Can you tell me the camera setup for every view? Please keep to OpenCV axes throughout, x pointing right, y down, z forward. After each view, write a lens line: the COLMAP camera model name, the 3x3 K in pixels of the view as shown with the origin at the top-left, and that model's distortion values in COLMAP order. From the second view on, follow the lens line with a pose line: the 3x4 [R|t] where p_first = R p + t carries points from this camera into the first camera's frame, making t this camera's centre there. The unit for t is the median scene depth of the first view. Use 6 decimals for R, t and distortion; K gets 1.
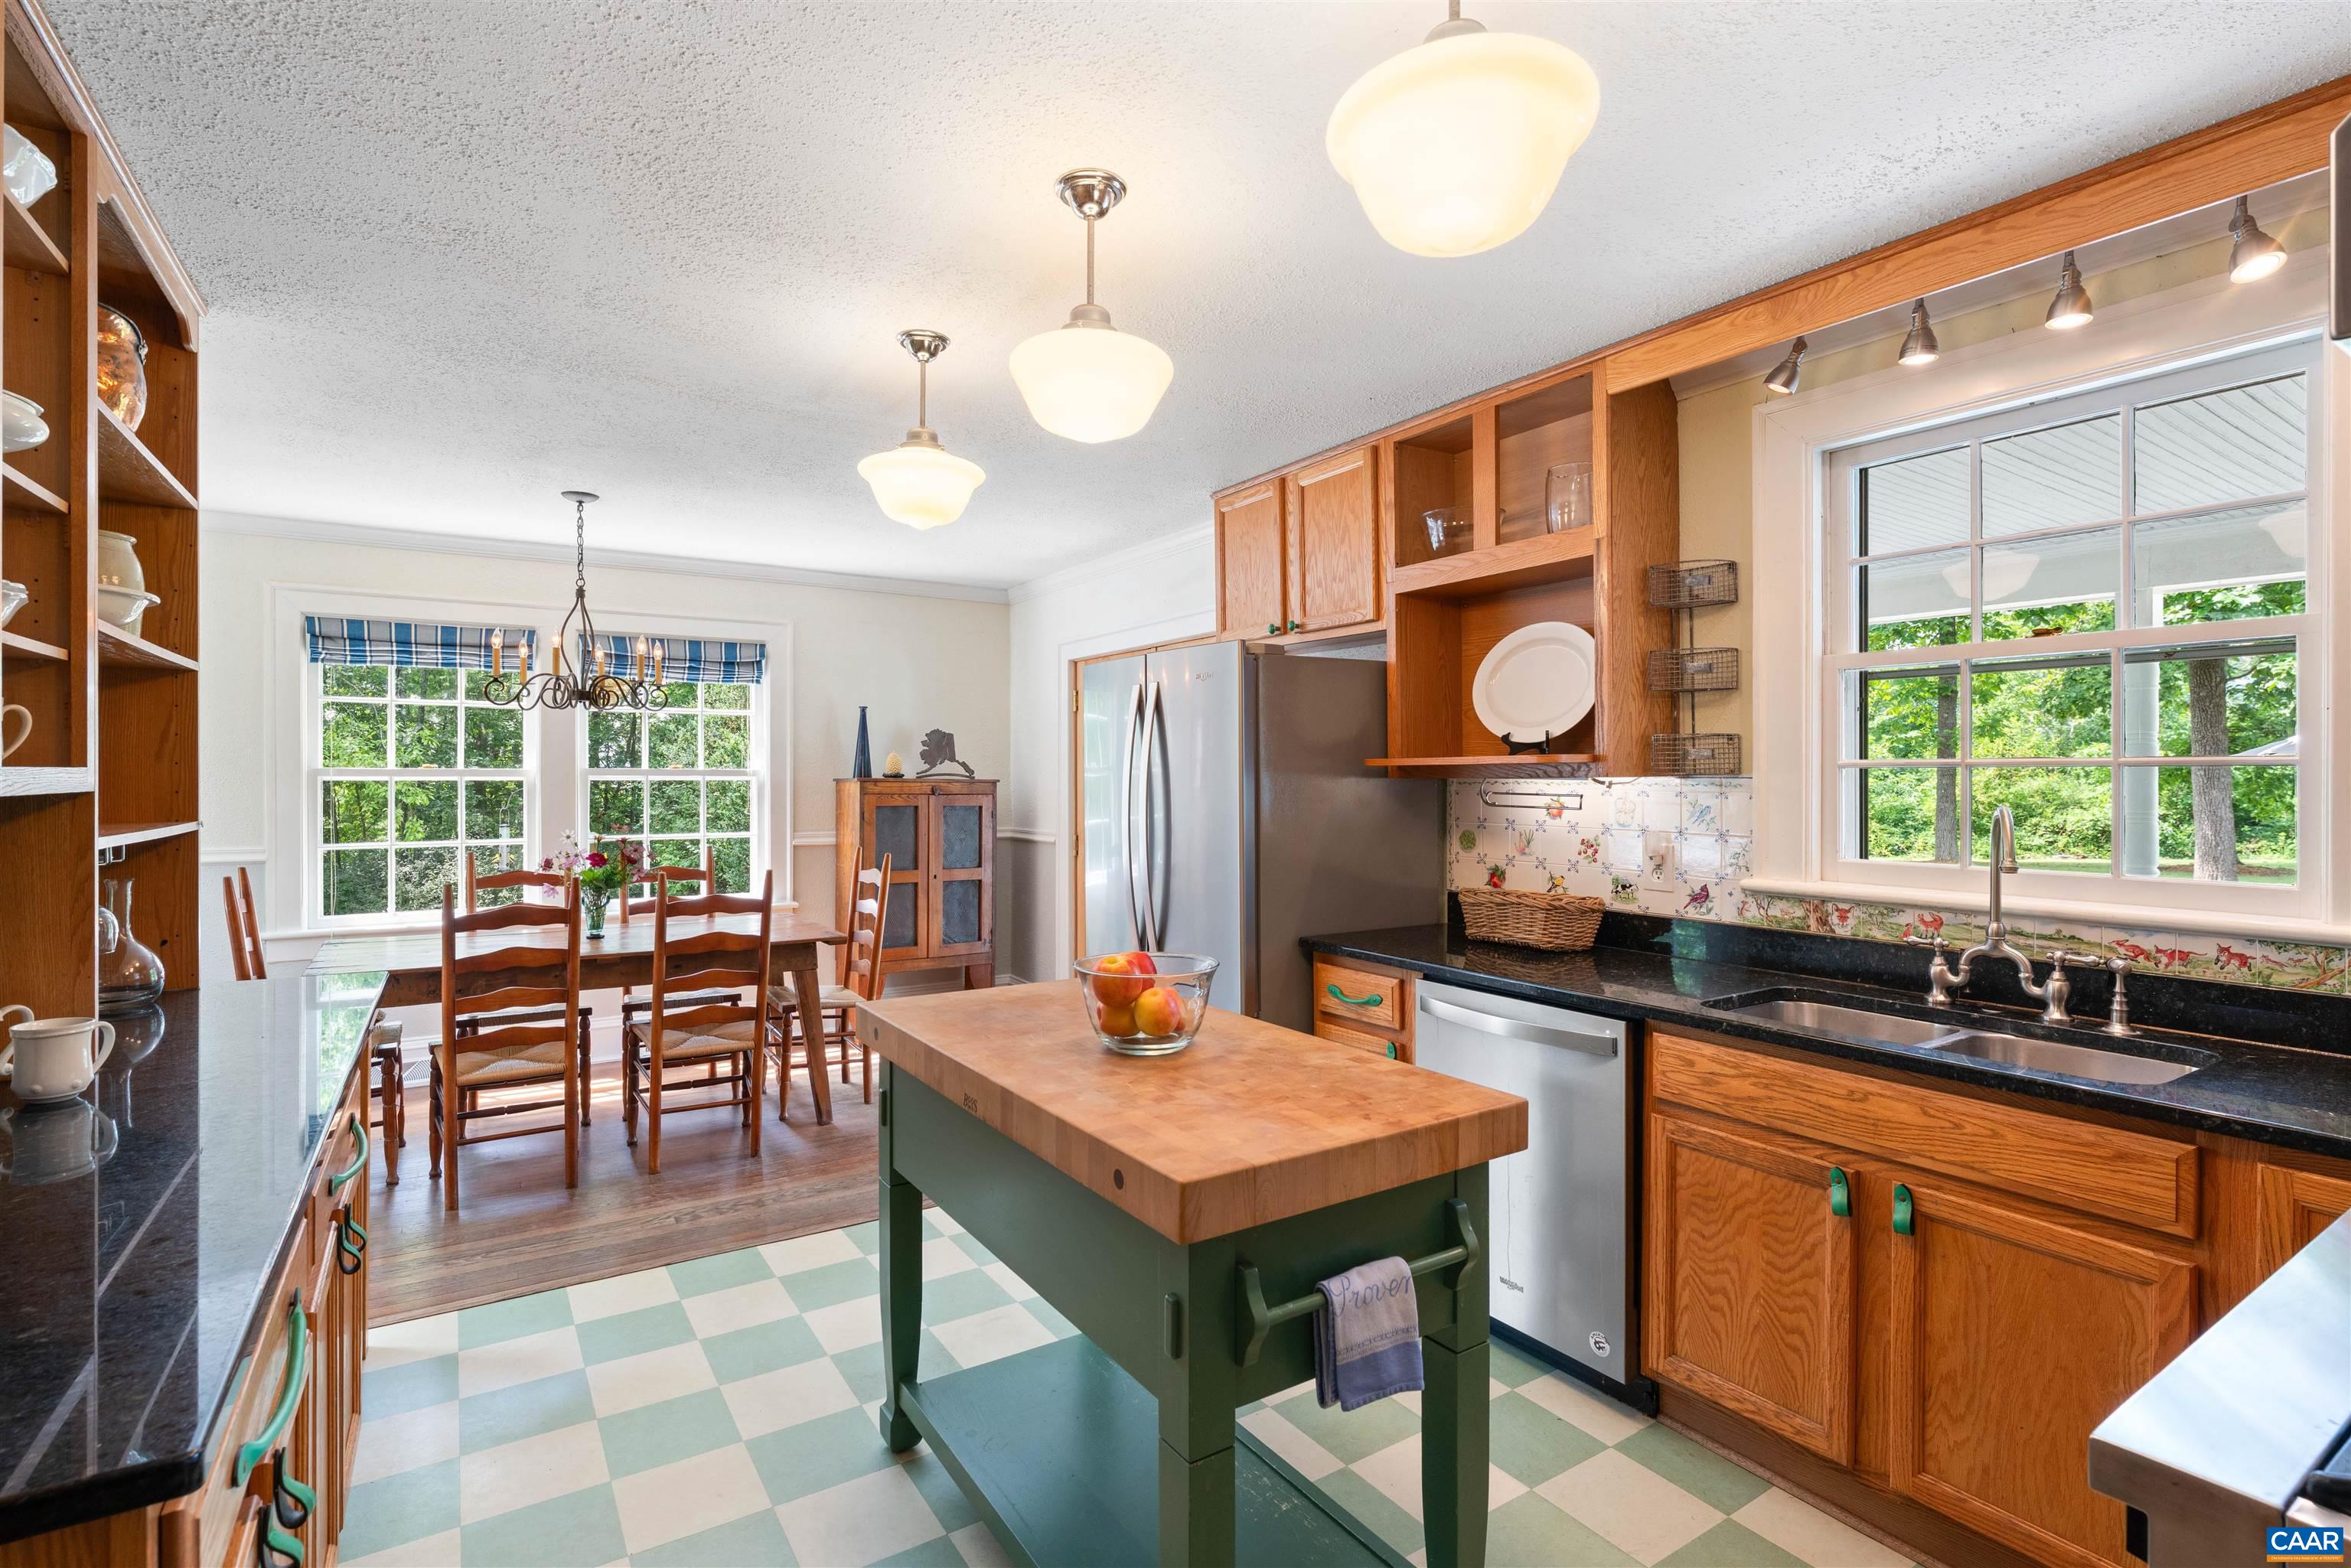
lens RADIAL K [[1111.8, 0, 1175.5], [0, 1111.8, 784.0], [0, 0, 1]] dist [-0.002087, 0.000012]
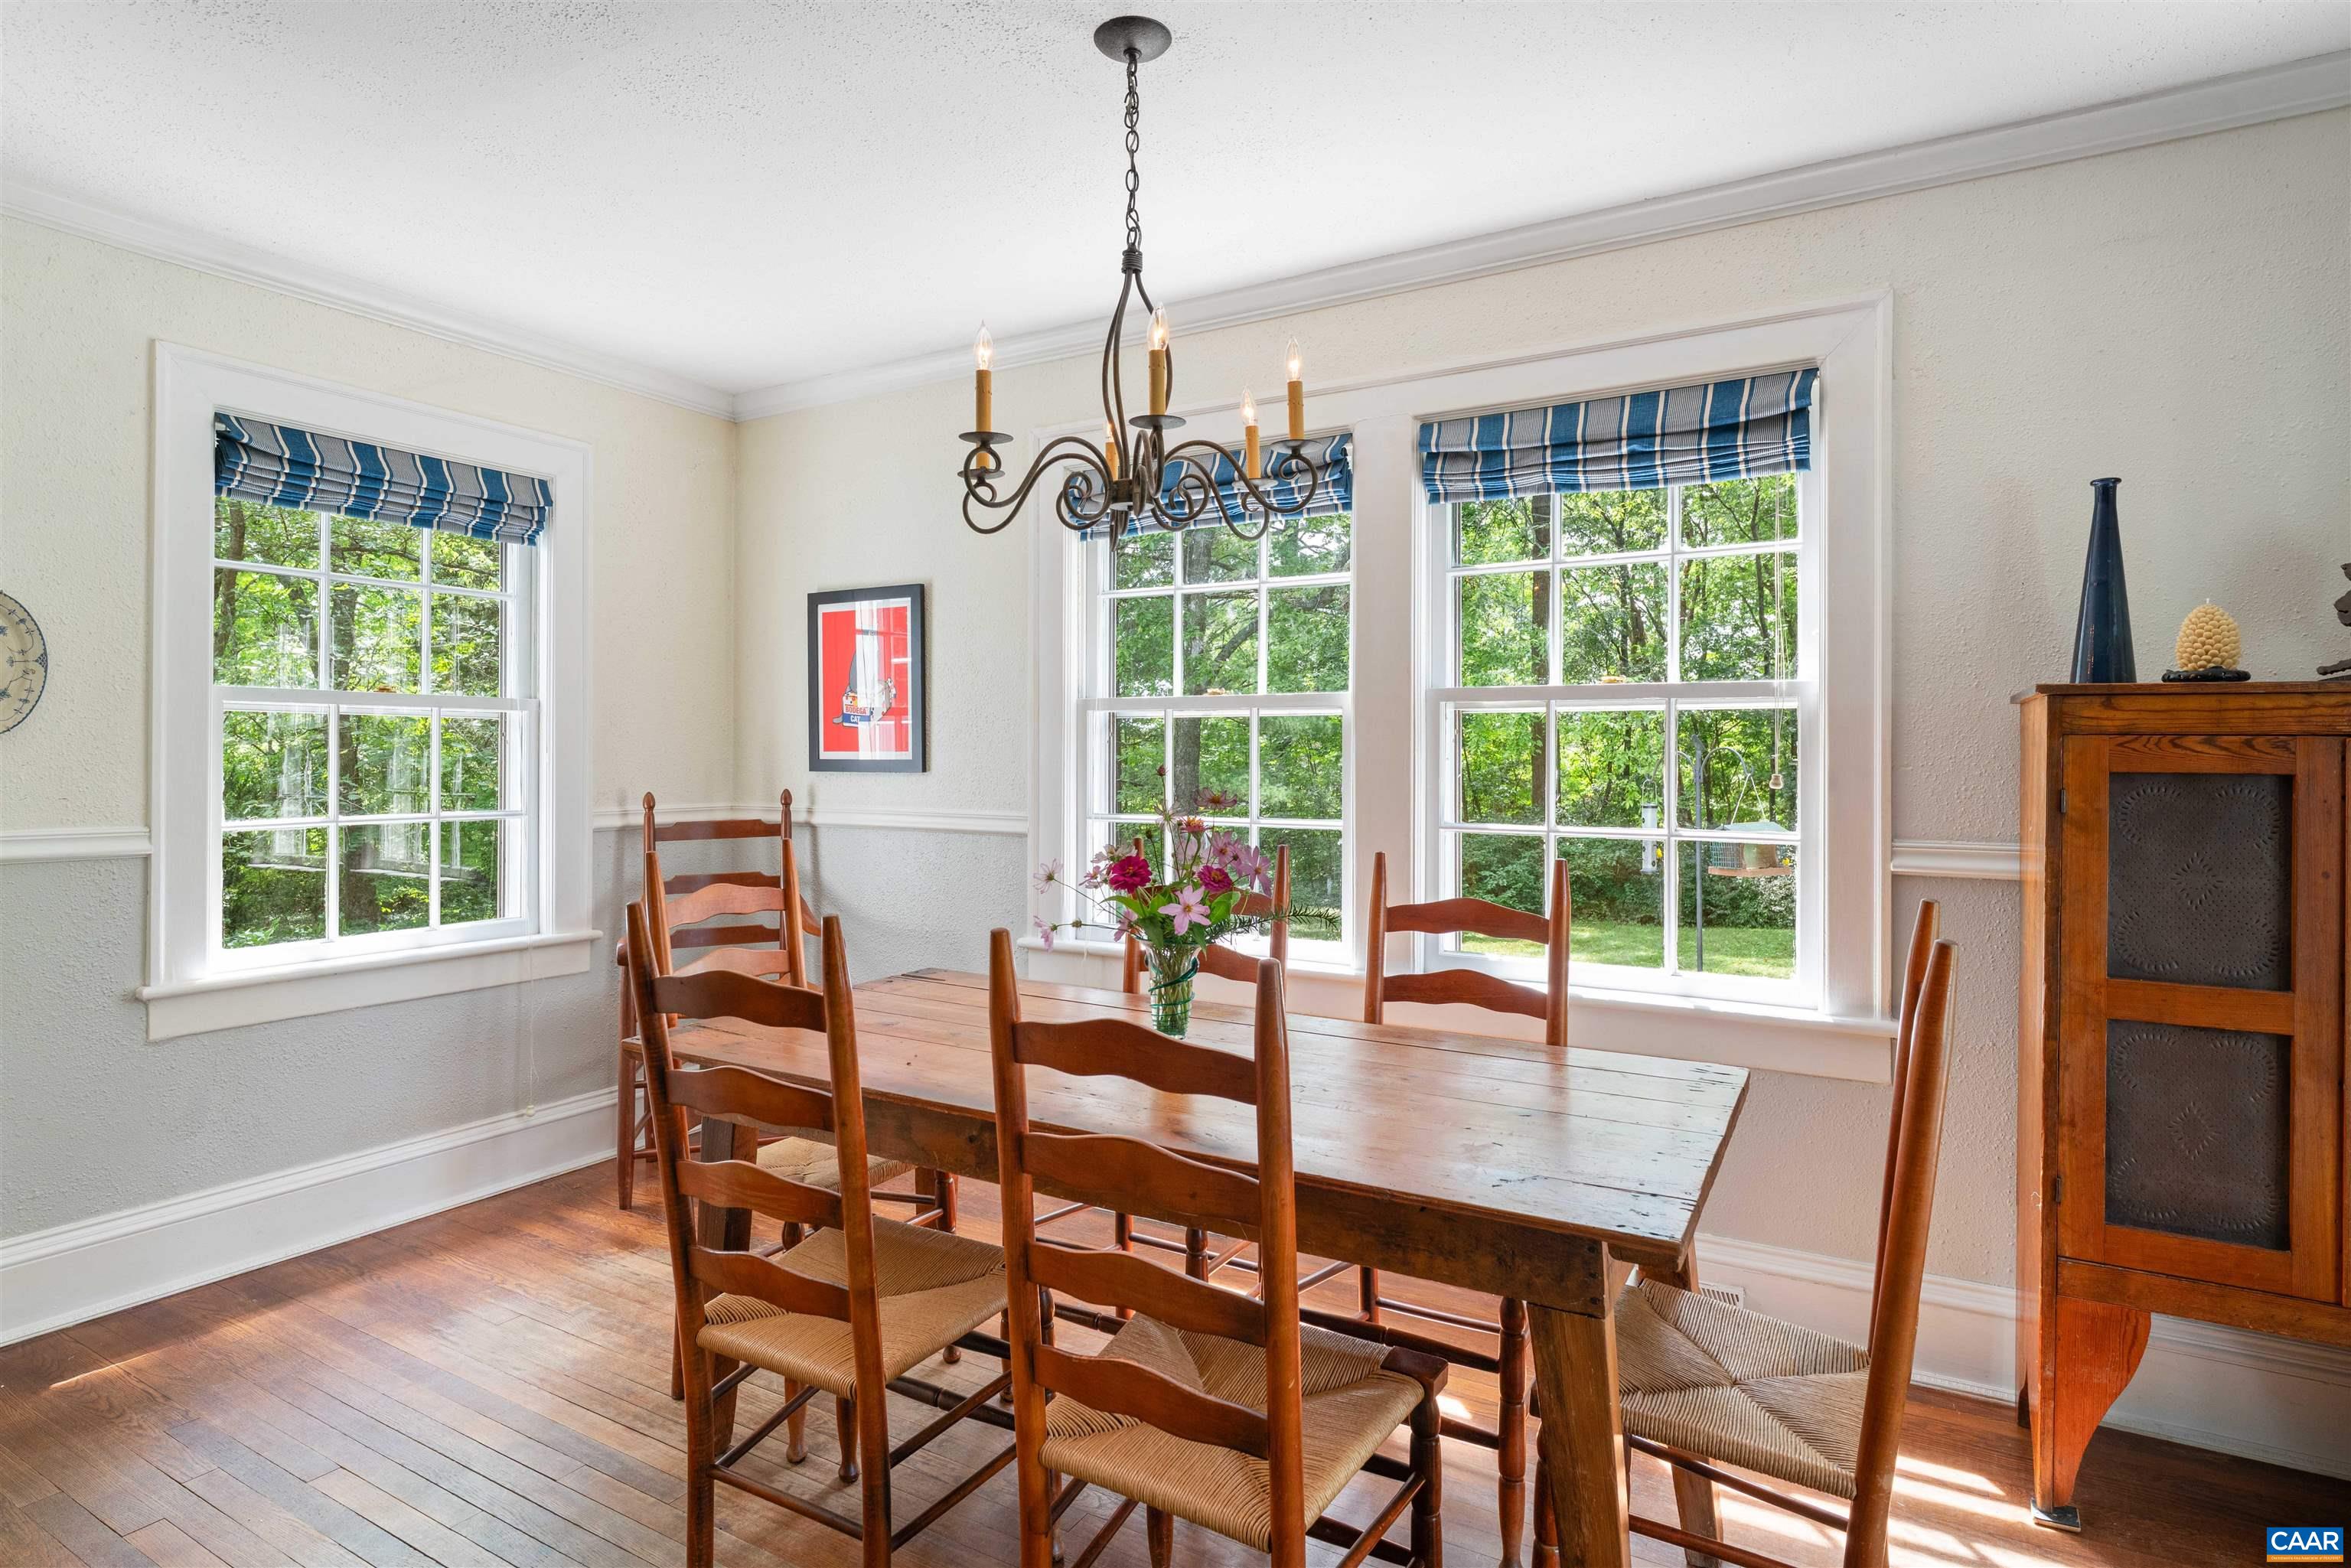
lens RADIAL K [[1254.4, 0, 1144.5], [0, 1254.4, 764.6], [0, 0, 1]] dist [-0.001348, 0.001514]
pose [[0.429036, 0.006028, -0.903267, -0.064419], [-0.007899, 0.999965, 0.002921, 0.018850], [0.903253, 0.005881, 0.429068, 0.596337]]
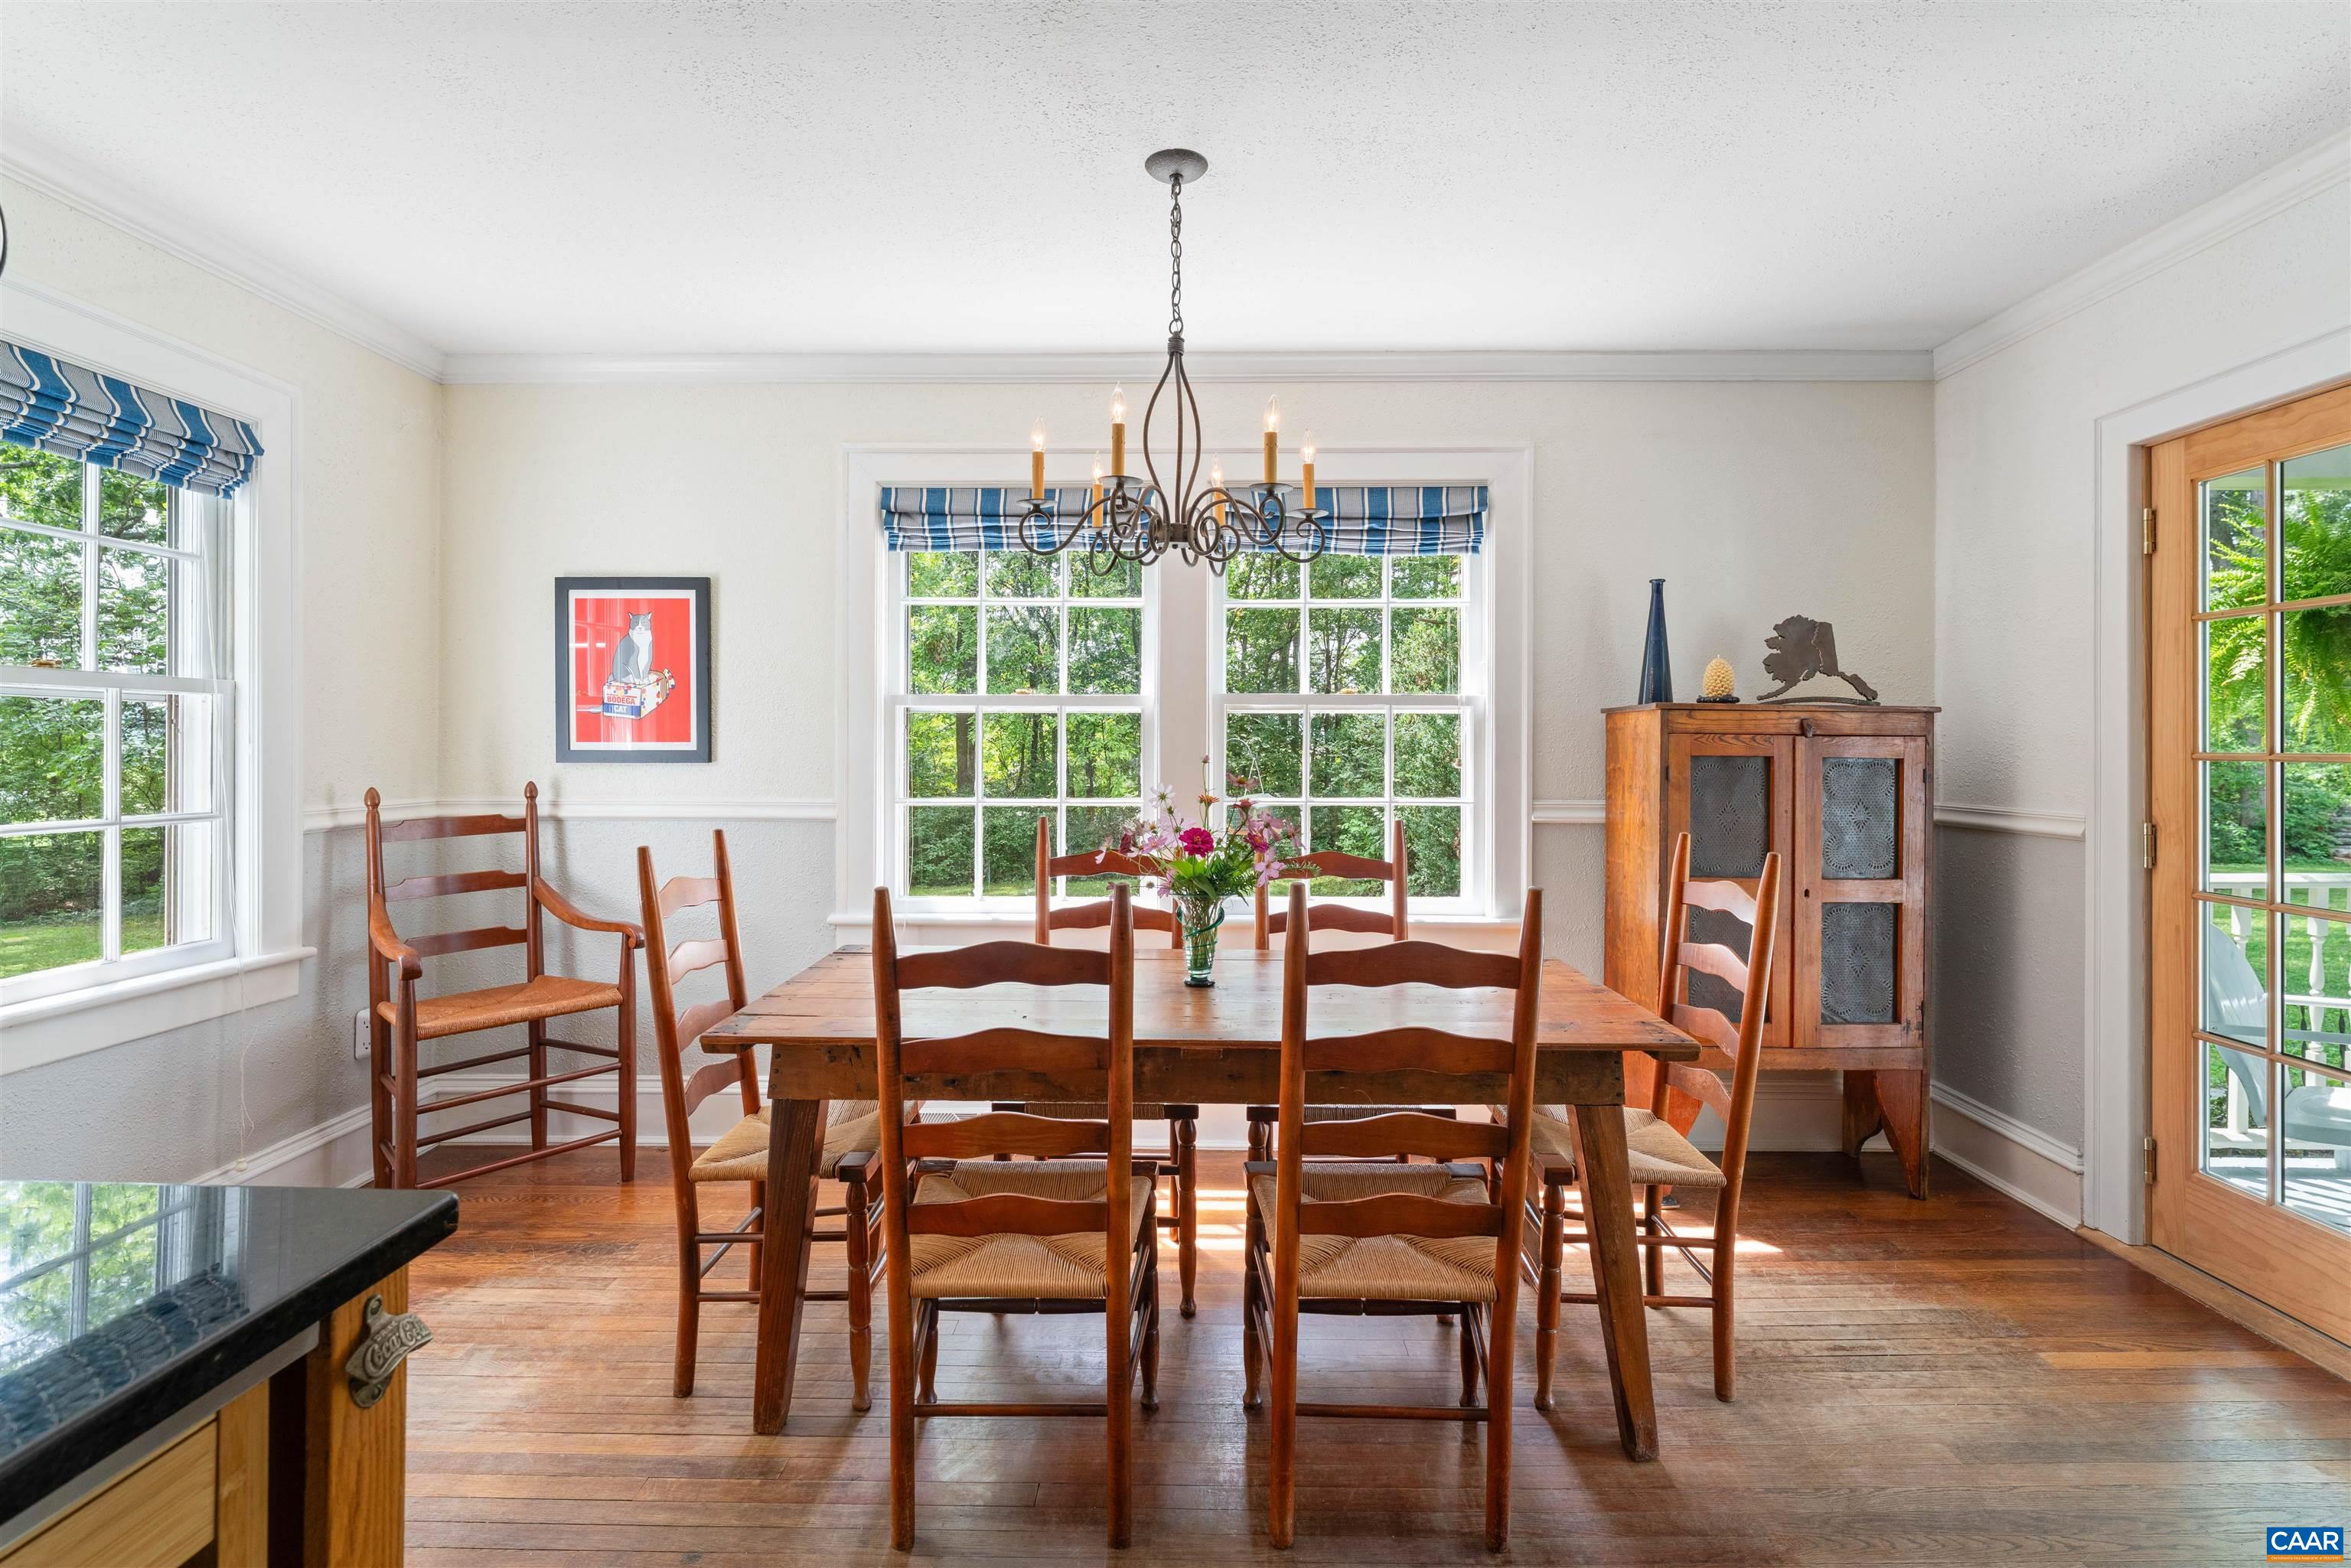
lens RADIAL K [[1107.3, 0, 1172.1], [0, 1107.3, 756.7], [0, 0, 1]] dist [-0.001054, 0.000056]
pose [[0.826546, 0.005484, -0.562843, -0.175078], [-0.003872, 0.999984, 0.004057, 0.019255], [0.562856, -0.001174, 0.826554, 0.415824]]
